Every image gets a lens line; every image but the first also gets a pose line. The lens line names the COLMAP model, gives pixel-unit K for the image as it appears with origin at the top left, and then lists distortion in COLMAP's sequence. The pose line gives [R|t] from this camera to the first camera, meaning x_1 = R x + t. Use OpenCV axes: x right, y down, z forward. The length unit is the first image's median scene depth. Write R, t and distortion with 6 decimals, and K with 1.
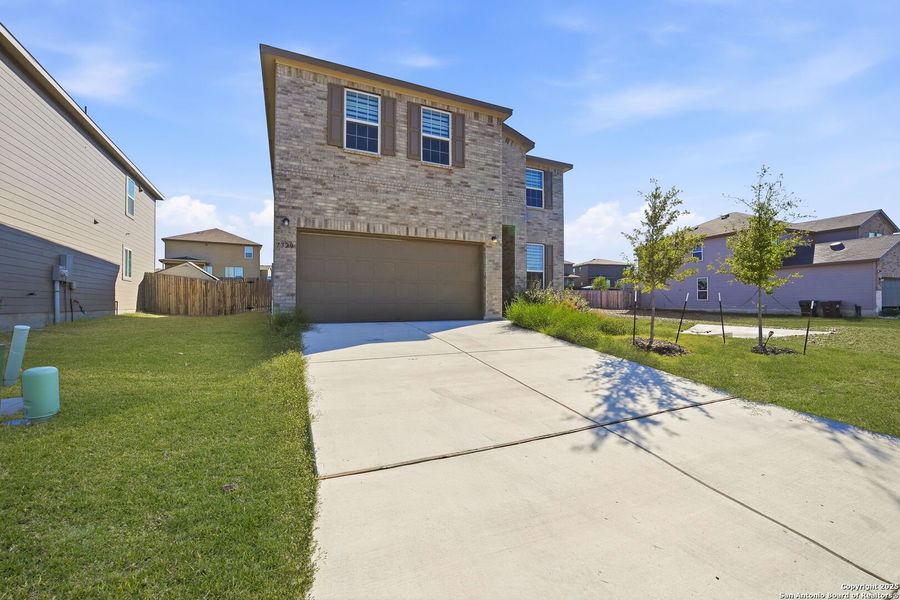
lens RADIAL K [[367.9, 0, 446.0], [0, 367.9, 304.3], [0, 0, 1]] dist [-0.017364, 0.001061]
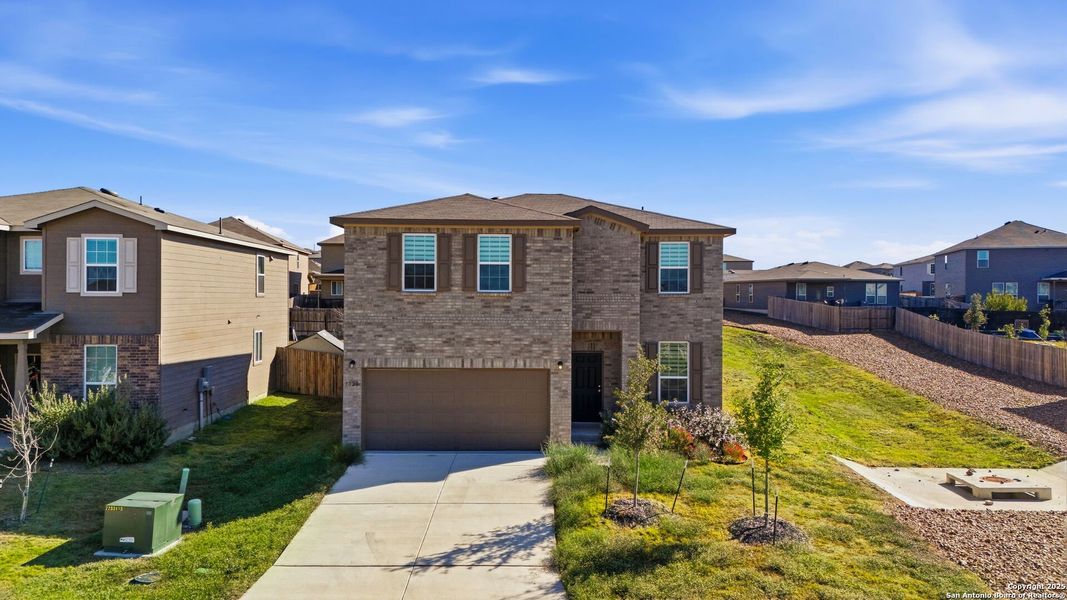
lens RADIAL K [[793.4, 0, 526.3], [0, 793.4, 306.0], [0, 0, 1]] dist [0.065795, 0.000167]
pose [[0.906235, 0.008347, -0.422693, 0.964255], [-0.000547, 0.999827, 0.018570, -0.390980], [0.422775, -0.016598, 0.906083, -0.897083]]
